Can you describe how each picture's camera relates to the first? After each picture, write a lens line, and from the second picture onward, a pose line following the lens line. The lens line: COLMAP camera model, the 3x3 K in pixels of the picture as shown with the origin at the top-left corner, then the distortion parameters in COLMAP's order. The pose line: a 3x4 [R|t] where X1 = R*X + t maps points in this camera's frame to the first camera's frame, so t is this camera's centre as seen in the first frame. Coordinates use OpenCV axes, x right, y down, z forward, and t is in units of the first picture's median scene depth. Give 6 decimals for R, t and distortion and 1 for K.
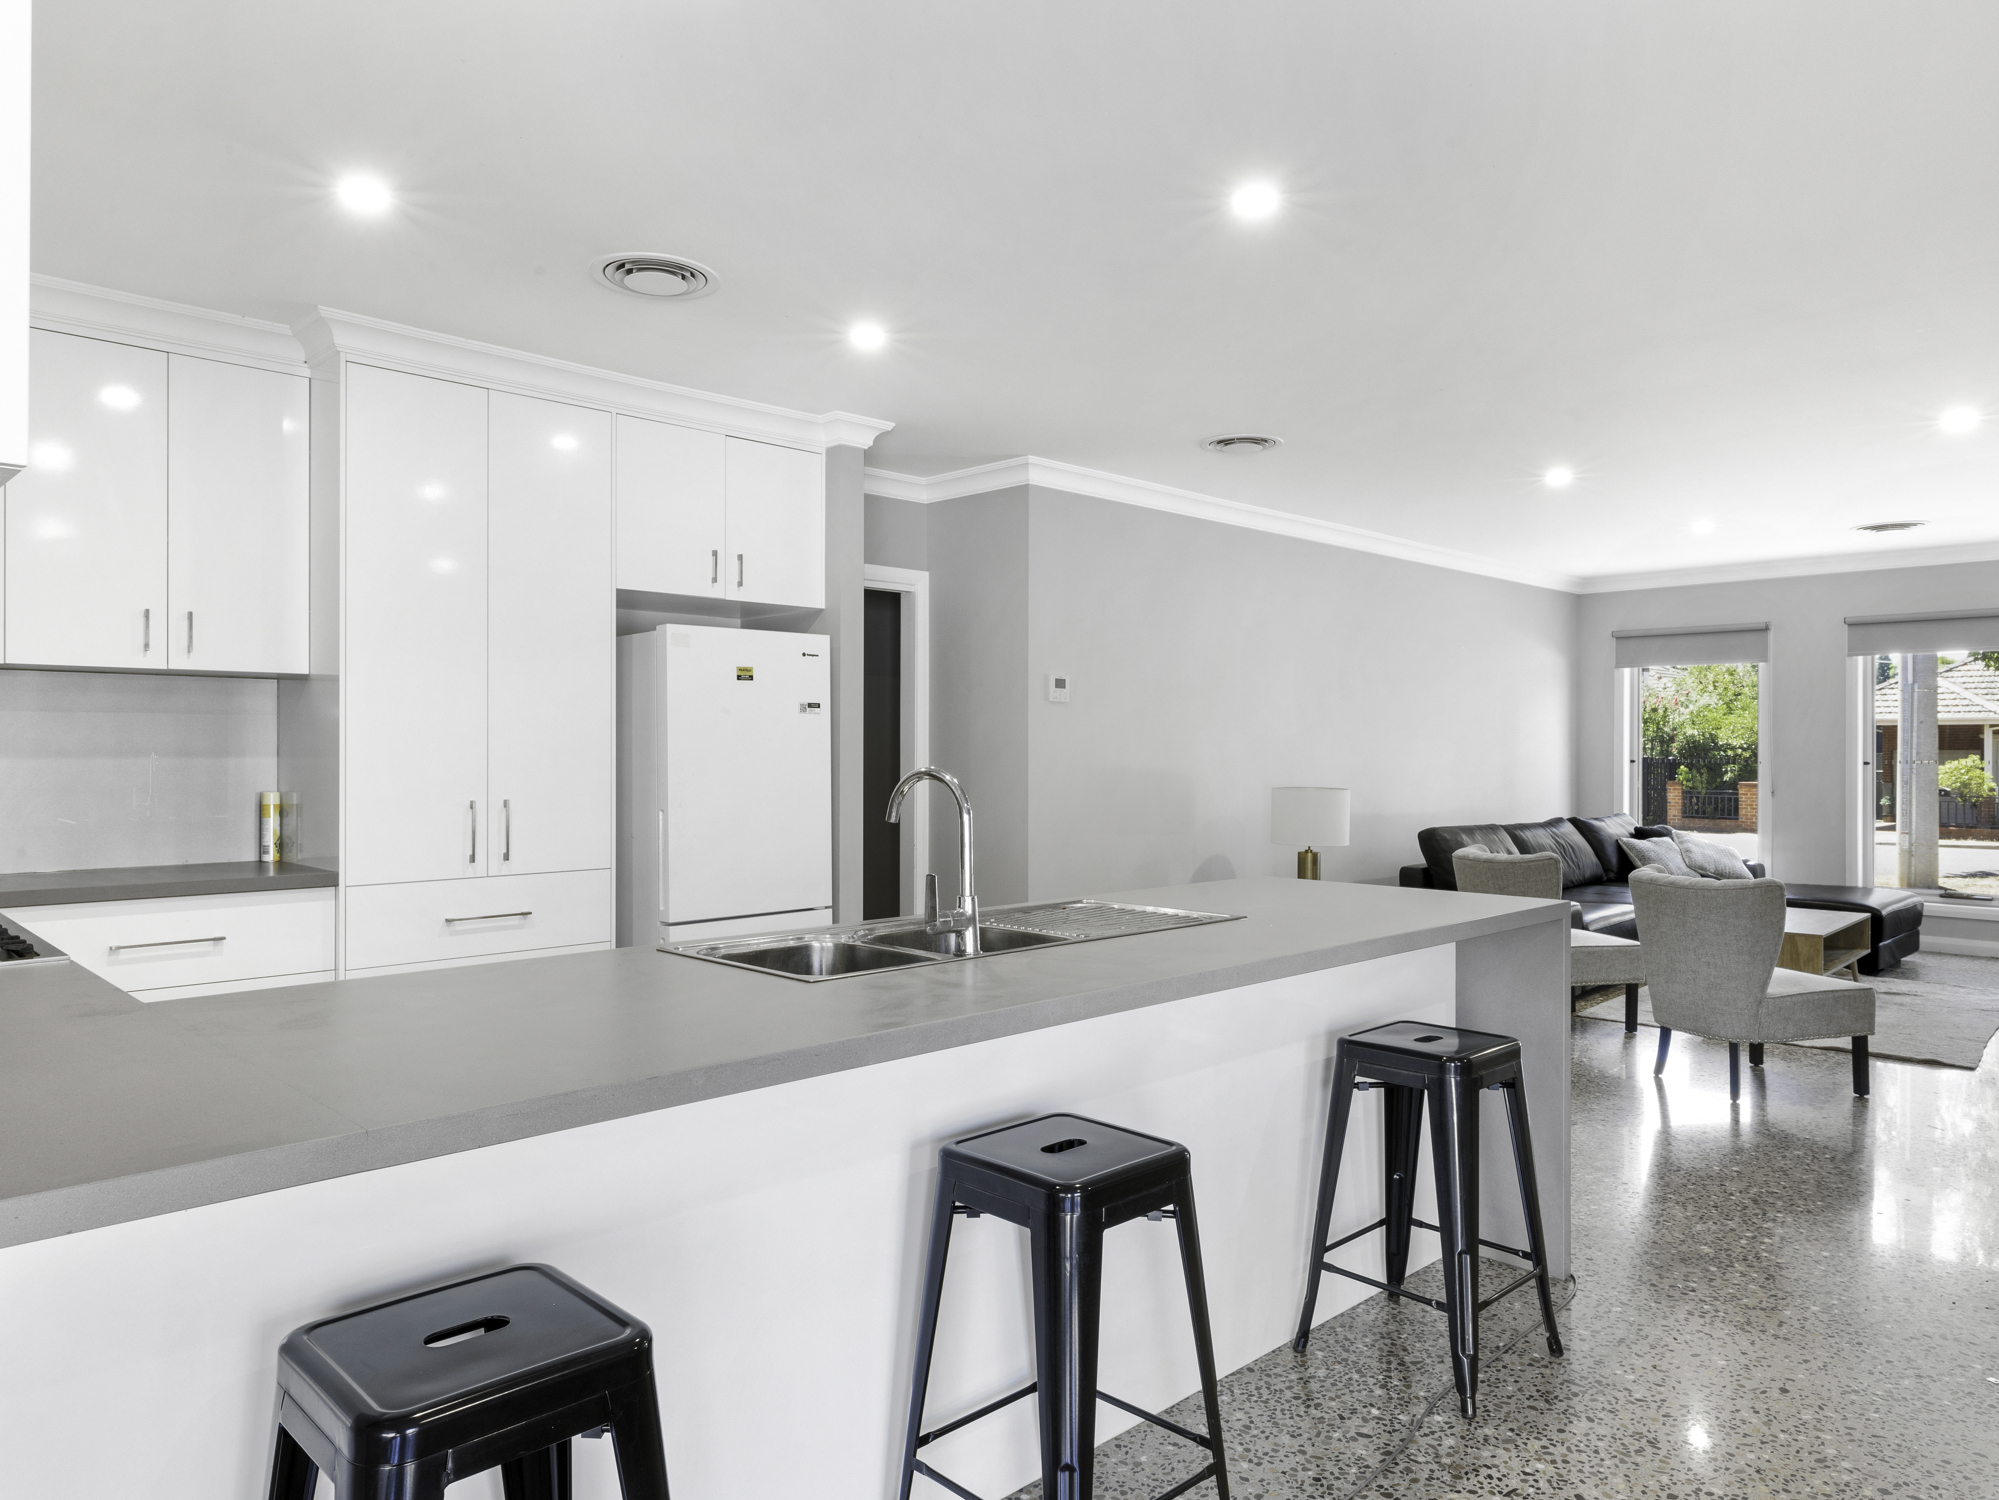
lens RADIAL K [[1344.6, 0, 1016.0], [0, 1344.6, 752.0], [0, 0, 1]] dist [-0.031503, 0.078581]
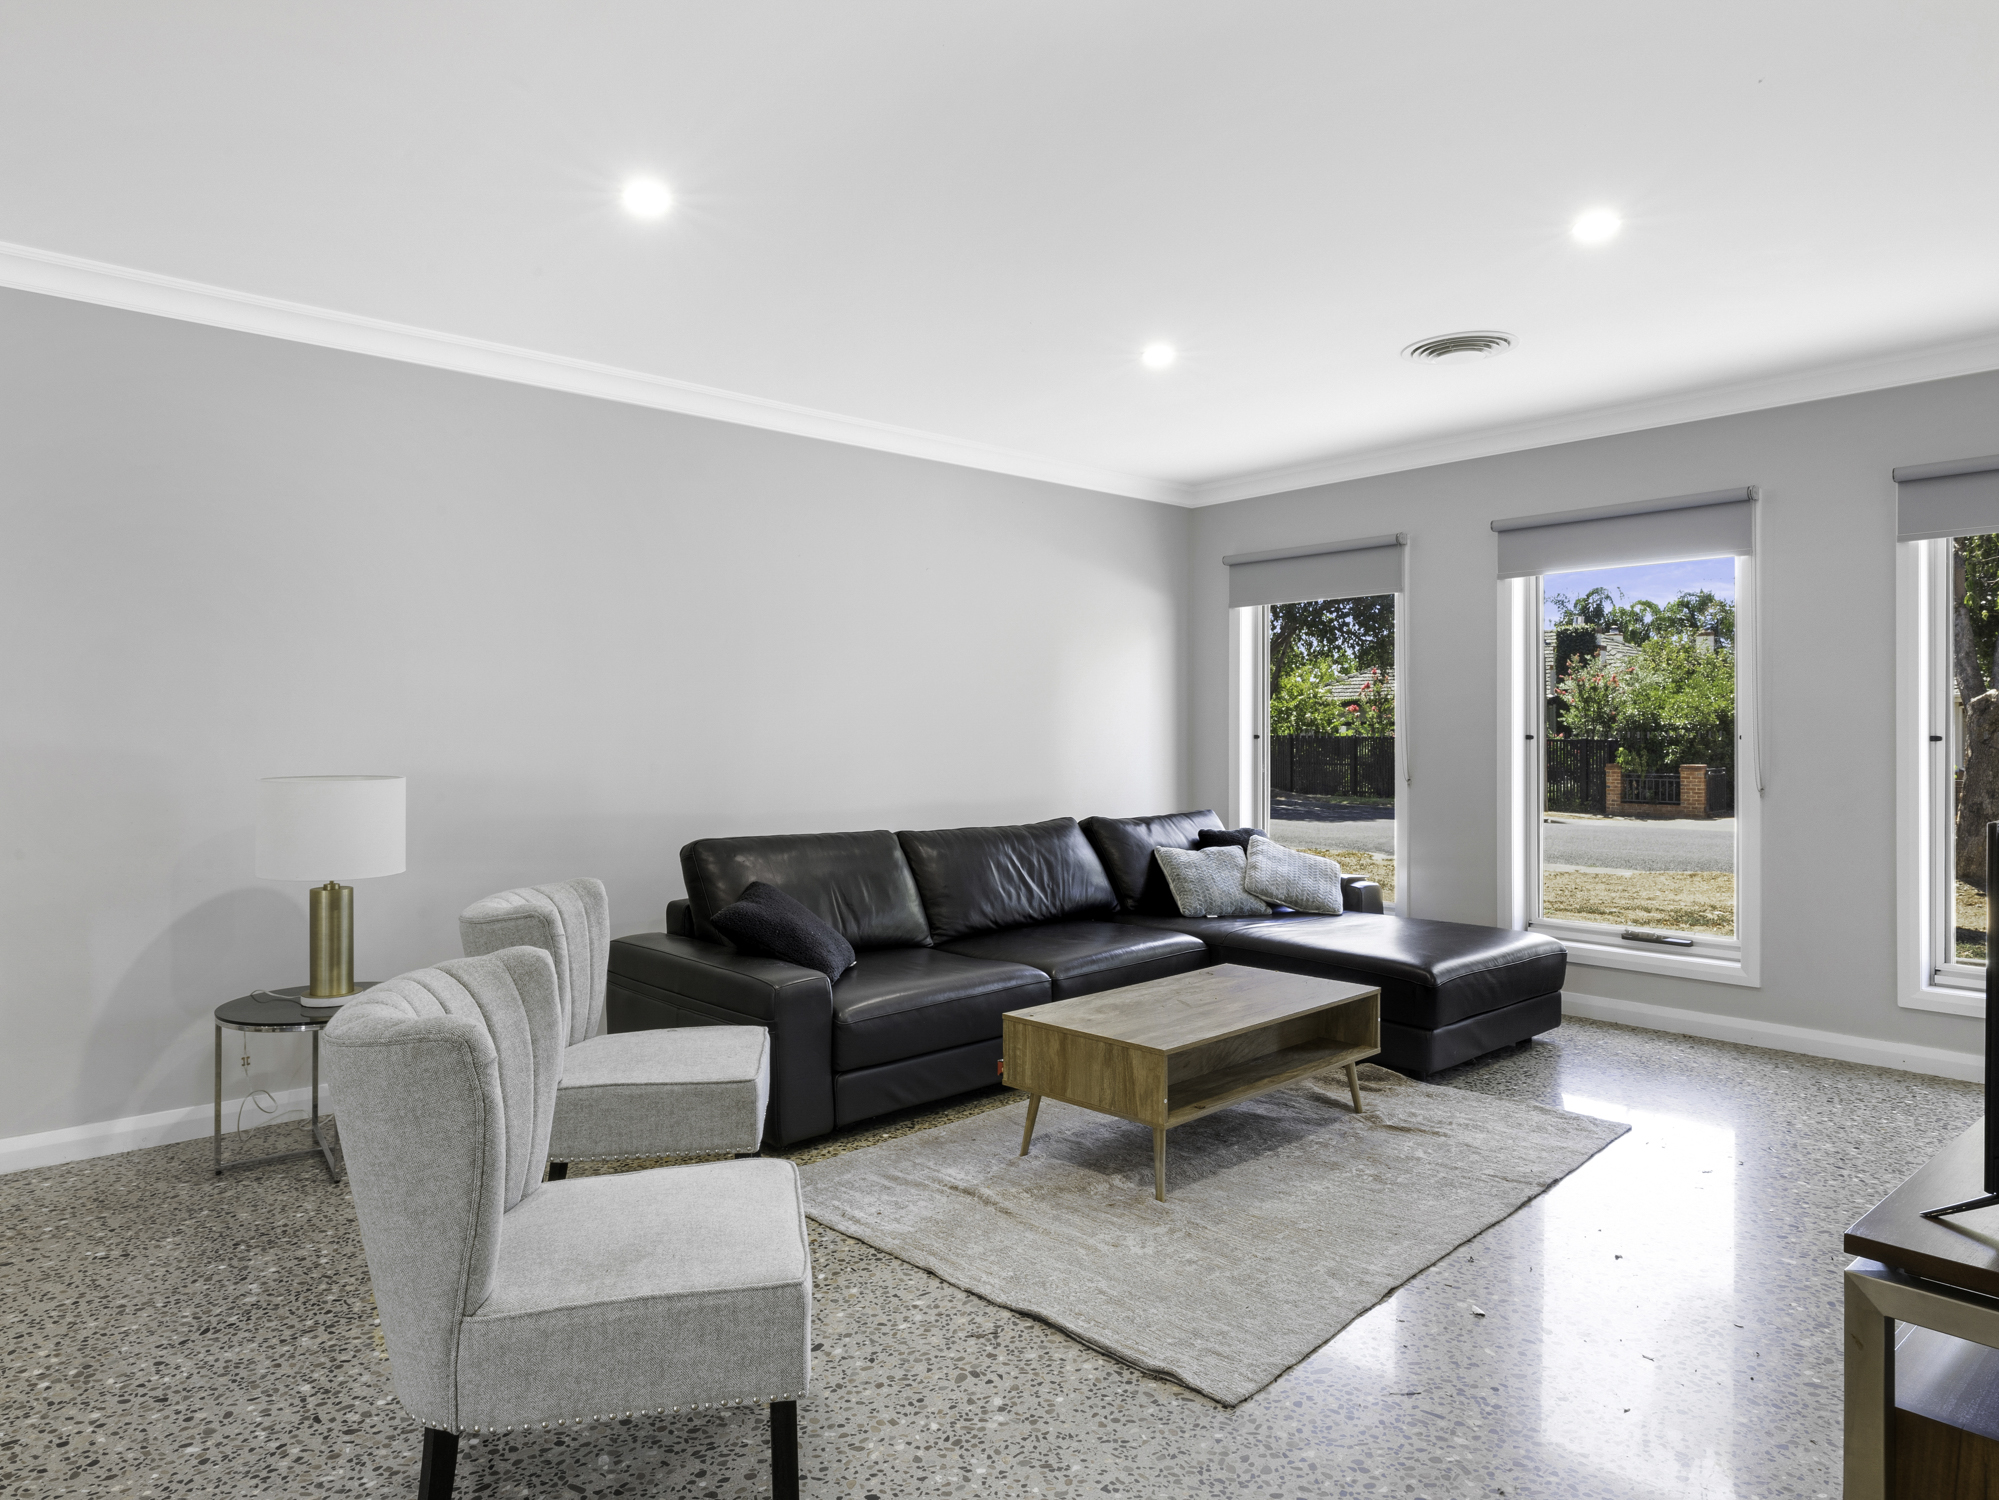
lens RADIAL K [[1280.4, 0, 999.5], [0, 1280.4, 750.0], [0, 0, 1]] dist [-0.007767, -0.000982]
pose [[0.999159, -0.004799, -0.040729, 0.463172], [0.005150, 0.999950, 0.008521, 0.010039], [0.040686, -0.008724, 0.999134, 0.406470]]
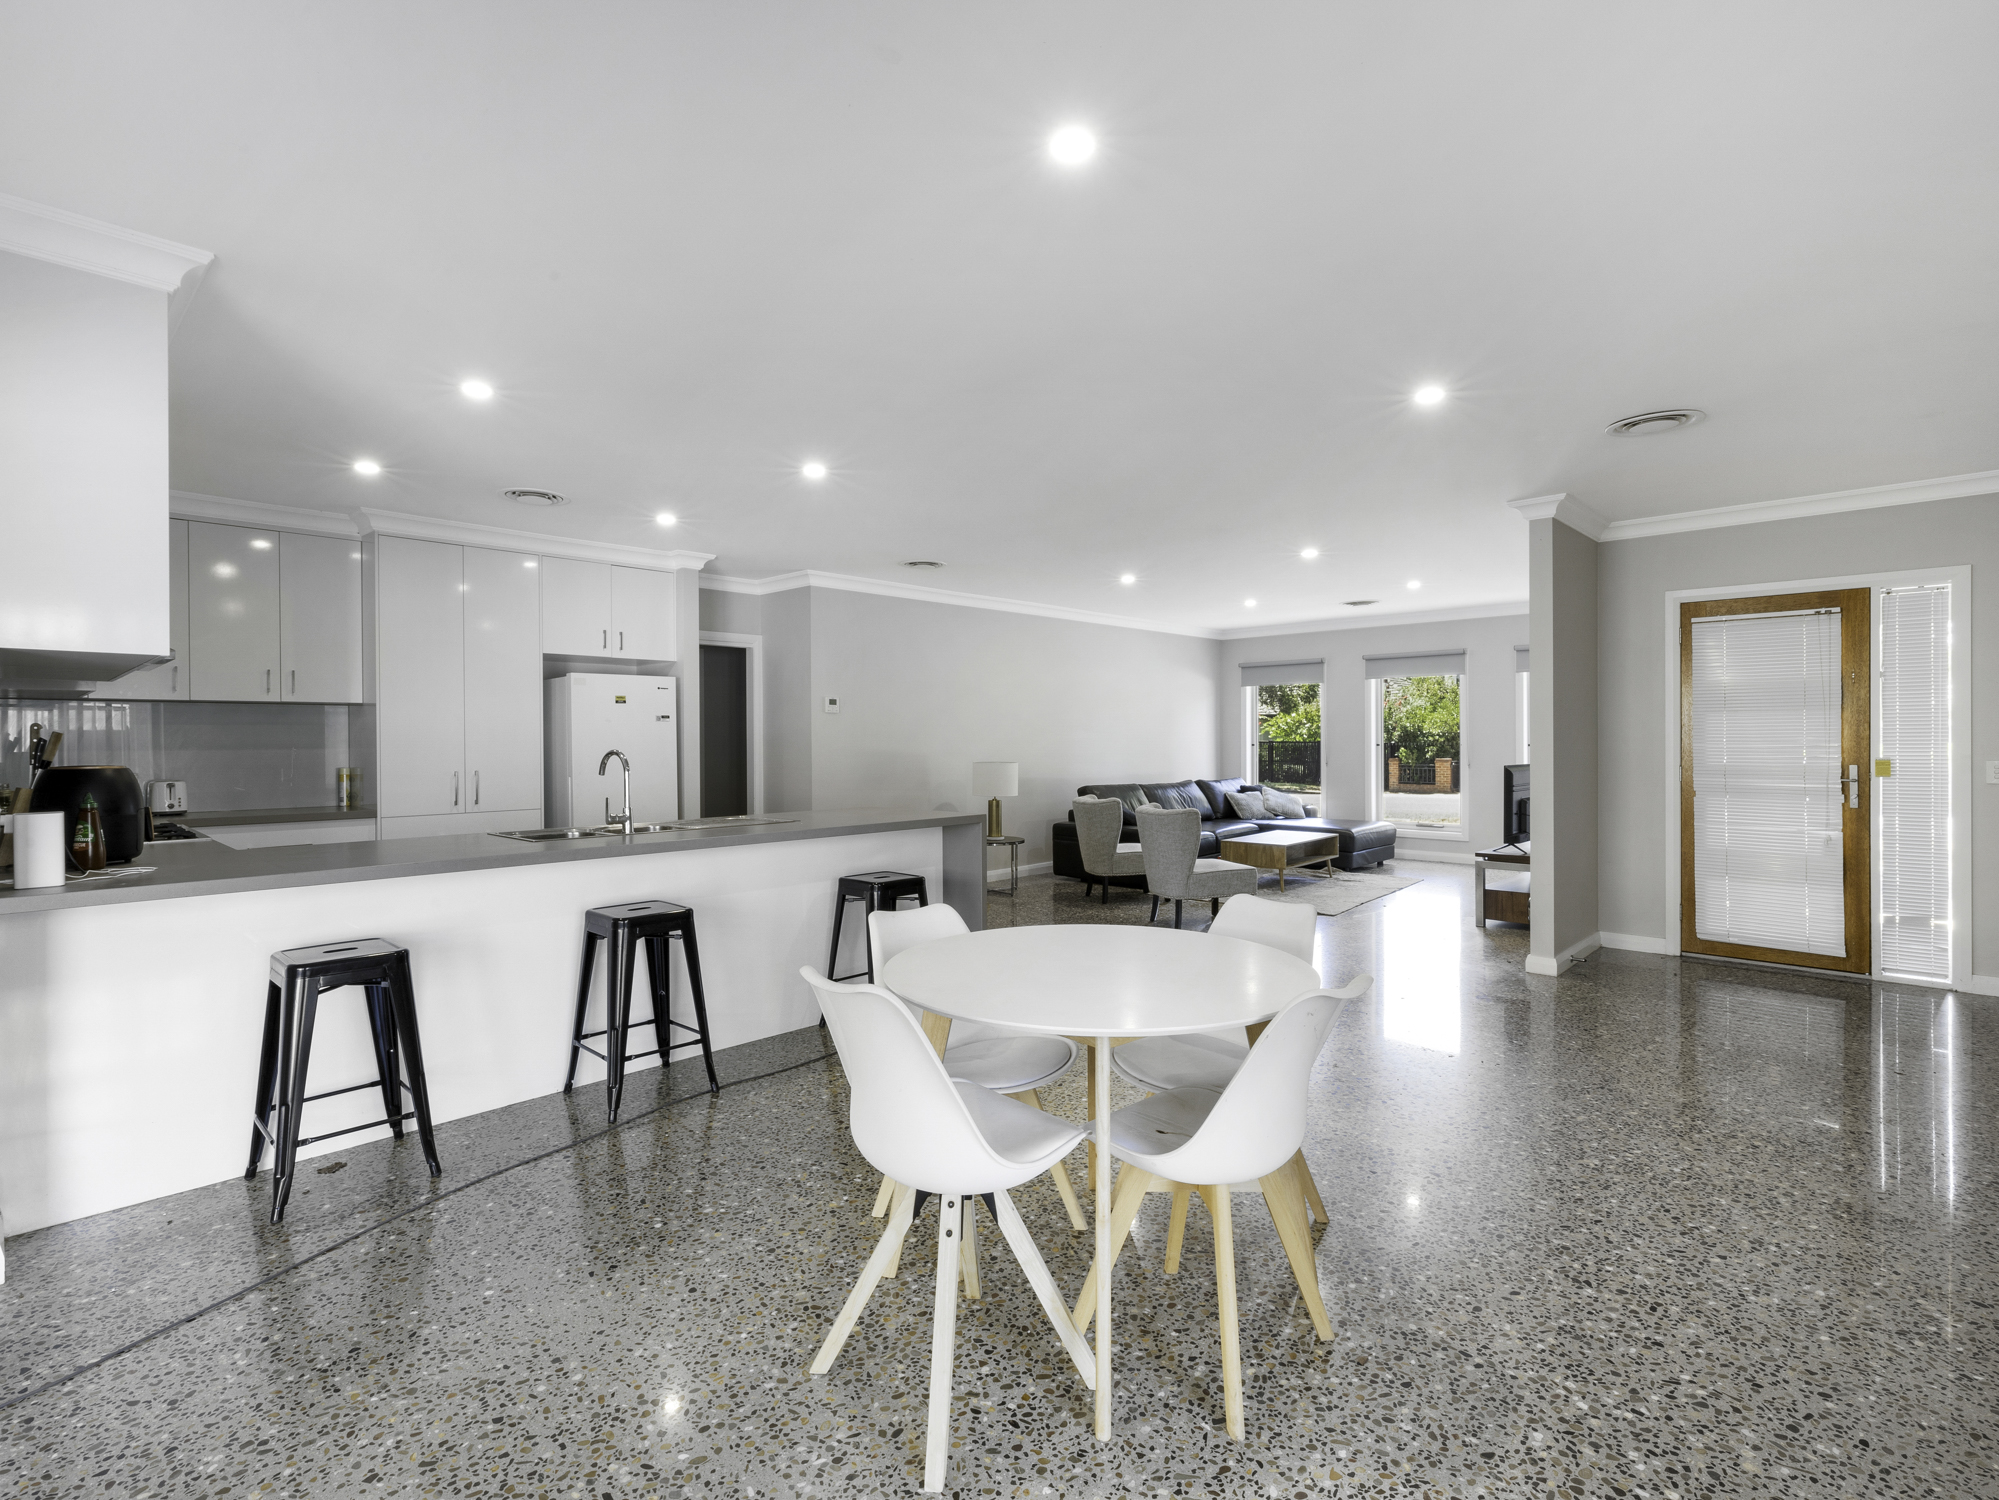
lens RADIAL K [[960.6, 0, 999.5], [0, 960.6, 750.0], [0, 0, 1]] dist [-0.004102, -0.000772]
pose [[0.999687, -0.008546, 0.023523, 0.172462], [0.008344, 0.999928, 0.008653, 0.001065], [-0.023595, -0.008454, 0.999686, -0.182935]]
